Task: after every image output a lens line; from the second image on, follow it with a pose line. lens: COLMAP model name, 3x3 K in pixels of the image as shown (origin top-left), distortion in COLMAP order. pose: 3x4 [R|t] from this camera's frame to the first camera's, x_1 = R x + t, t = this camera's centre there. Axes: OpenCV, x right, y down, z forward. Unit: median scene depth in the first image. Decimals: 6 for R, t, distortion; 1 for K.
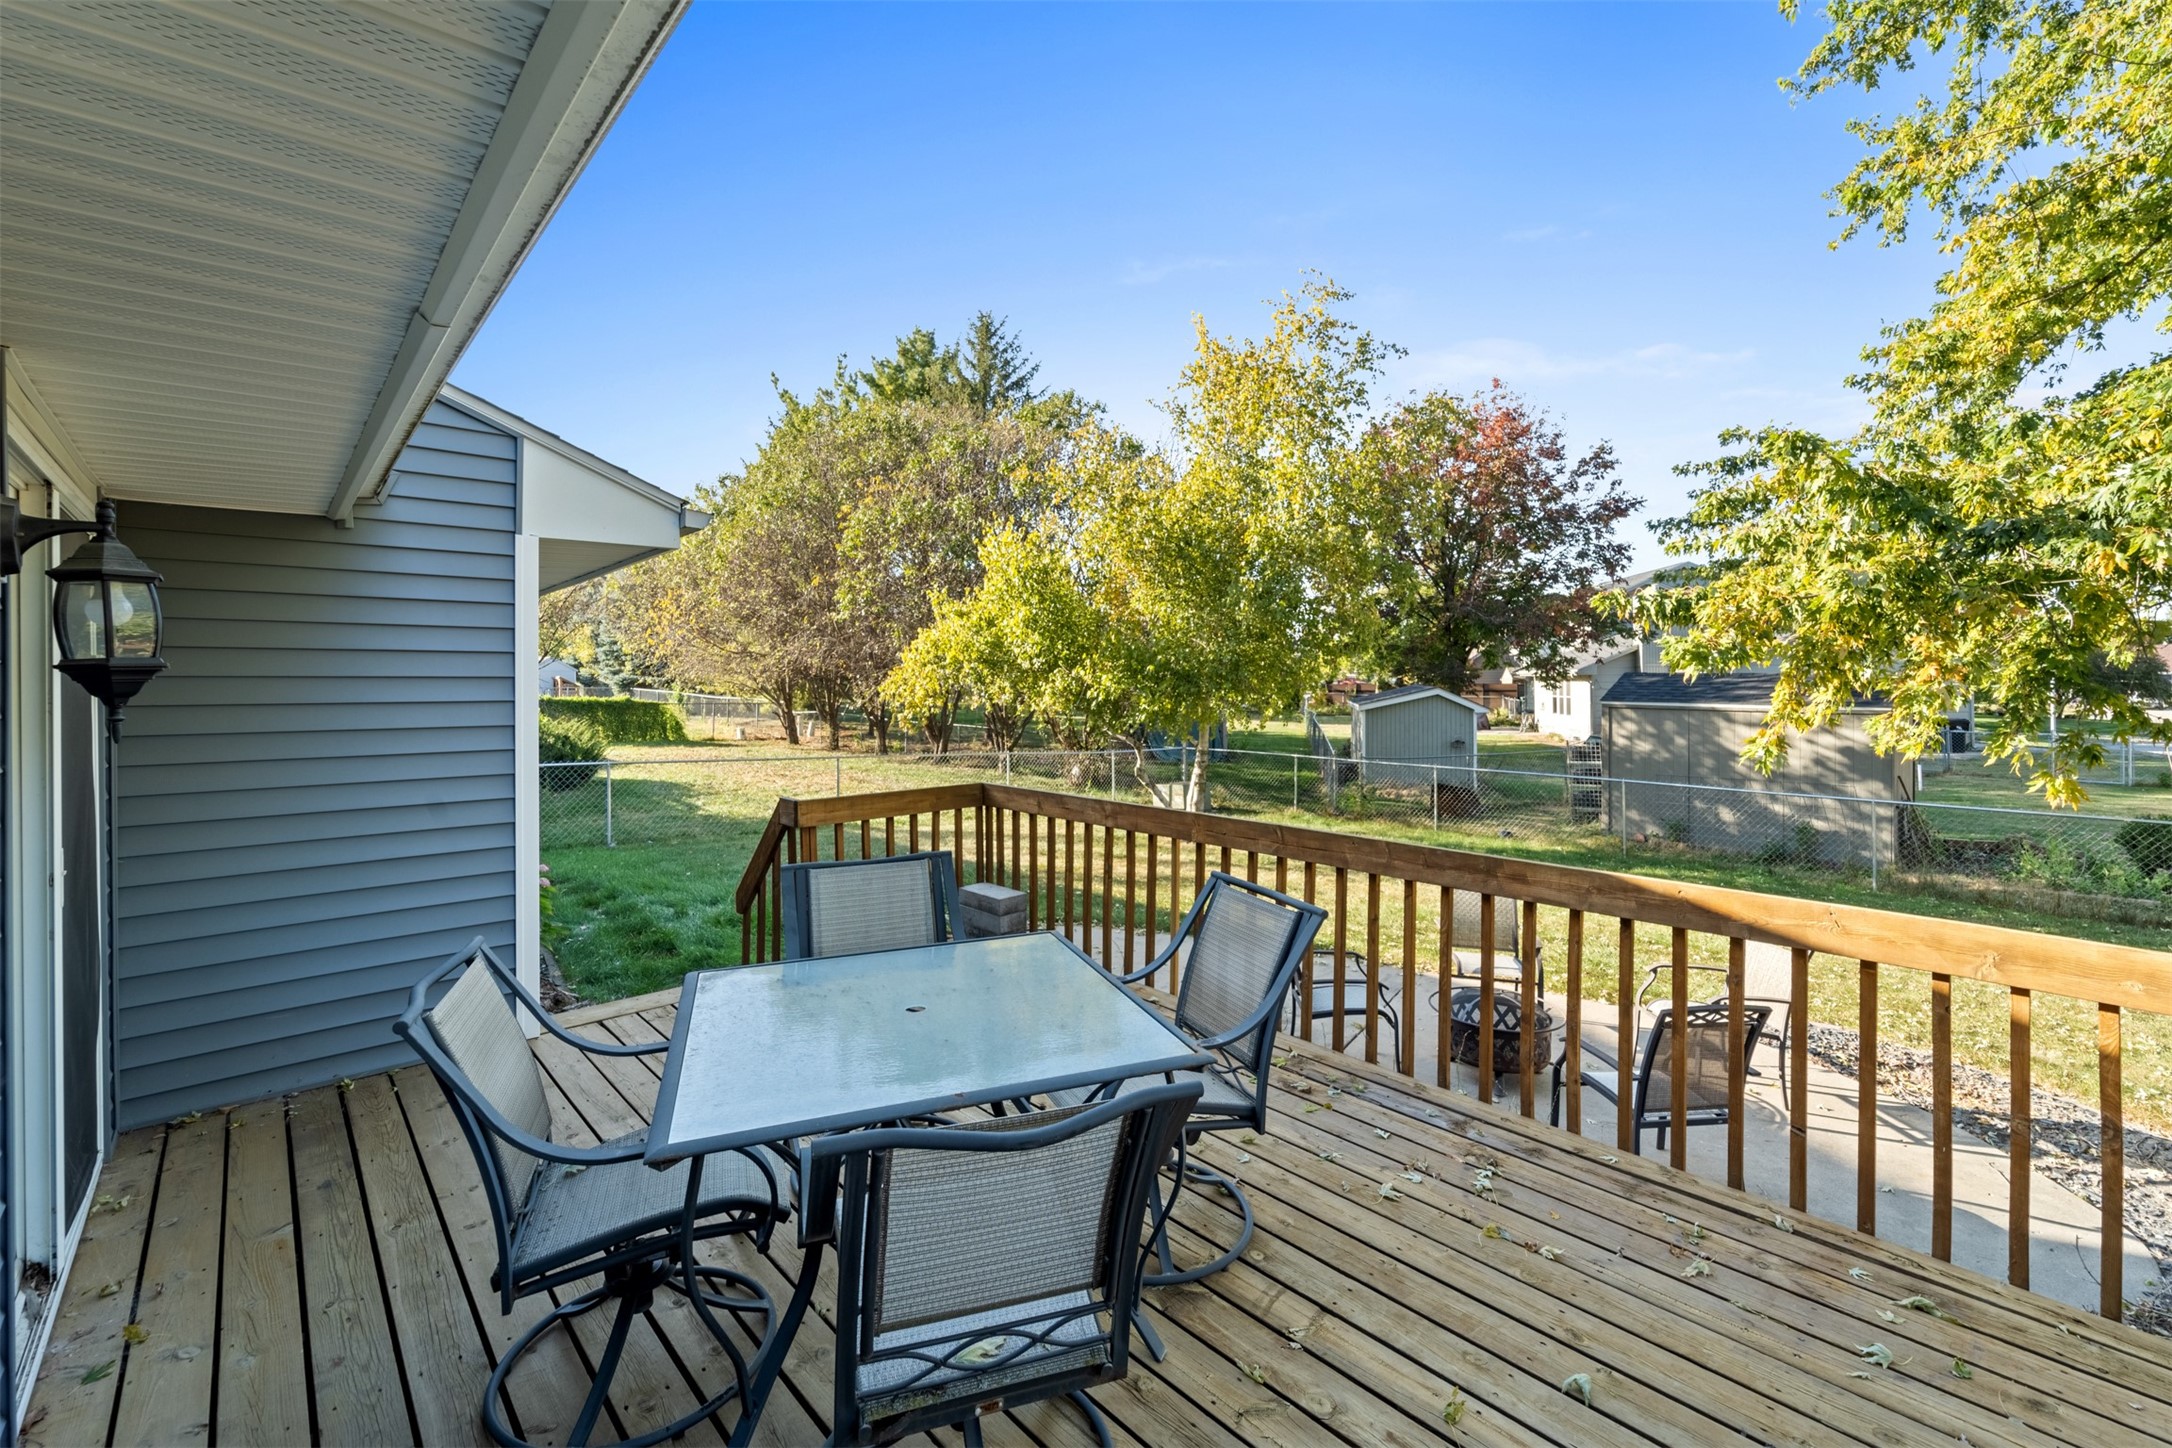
lens RADIAL K [[936.2, 0, 1099.5], [0, 936.2, 698.3], [0, 0, 1]] dist [0.003336, -0.000066]
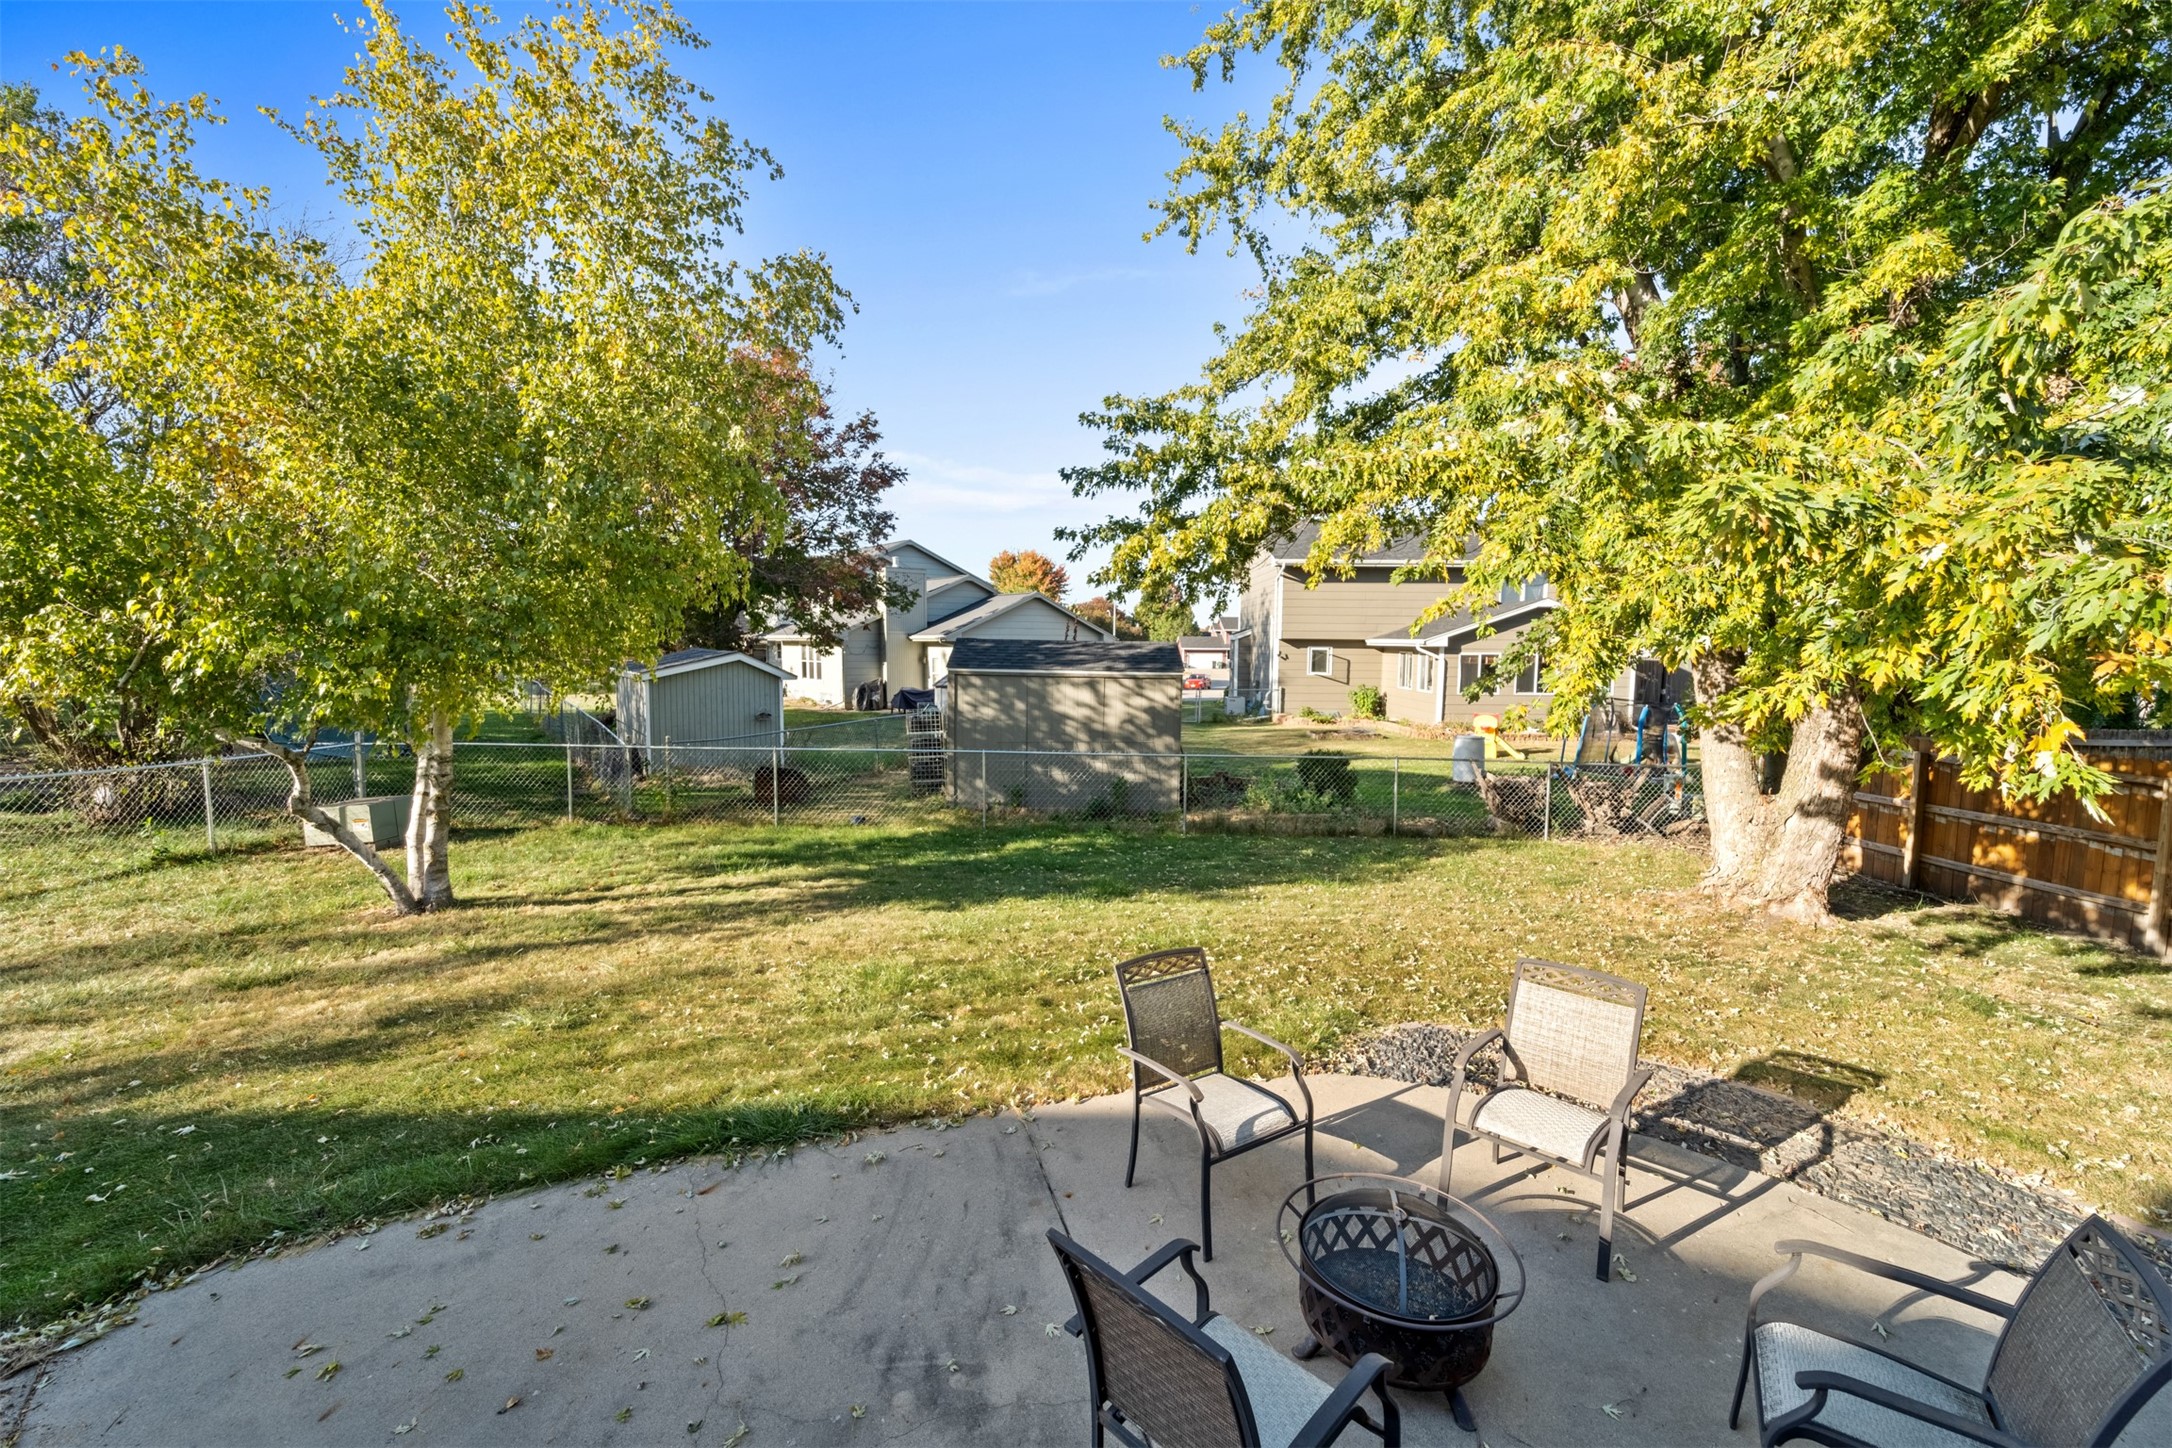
lens RADIAL K [[871.4, 0, 1110.9], [0, 871.4, 741.5], [0, 0, 1]] dist [0.002096, -0.000050]
pose [[0.660837, -0.069605, 0.747295, -0.026686], [0.000875, 0.995761, 0.091973, -0.004664], [-0.750529, -0.060125, 0.658096, 0.338335]]
